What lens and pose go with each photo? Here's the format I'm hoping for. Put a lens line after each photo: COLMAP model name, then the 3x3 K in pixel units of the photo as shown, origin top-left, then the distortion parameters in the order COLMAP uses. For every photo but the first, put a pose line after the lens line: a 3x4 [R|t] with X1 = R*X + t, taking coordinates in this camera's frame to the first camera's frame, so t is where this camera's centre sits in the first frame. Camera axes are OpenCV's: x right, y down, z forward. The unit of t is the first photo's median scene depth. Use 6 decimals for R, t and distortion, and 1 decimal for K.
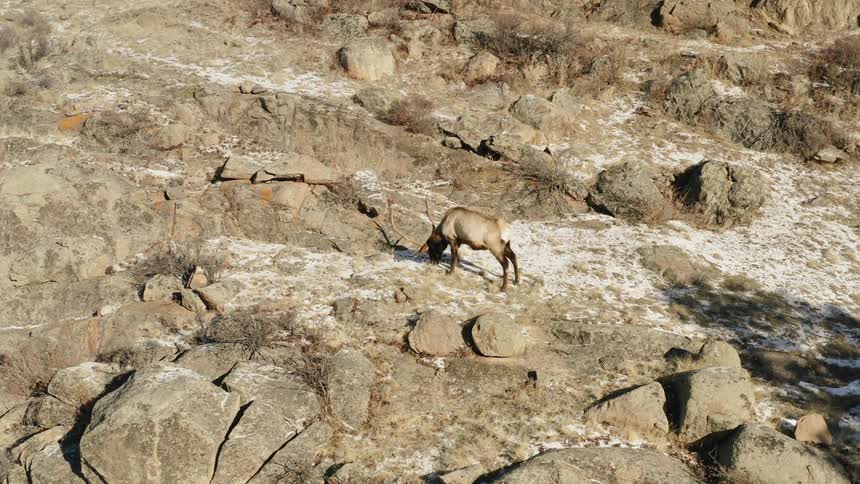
lens RADIAL K [[981.0, 0, 430.0], [0, 981.0, 242.0], [0, 0, 1]] dist [-0.179432, -0.002869]
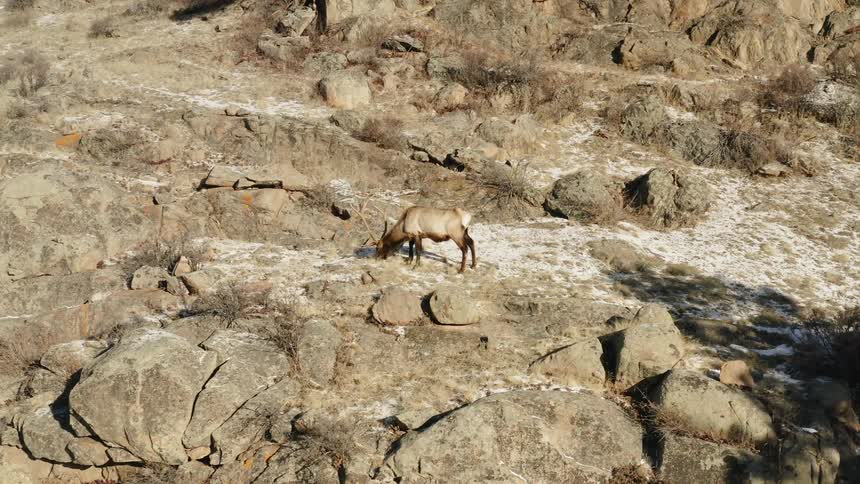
lens RADIAL K [[981.0, 0, 430.0], [0, 981.0, 242.0], [0, 0, 1]] dist [-0.179432, -0.002869]
pose [[0.999955, 0.000276, 0.009448, 0.025691], [0.000491, 0.996700, -0.081175, 0.089304], [-0.009439, 0.081176, 0.996655, -0.078530]]
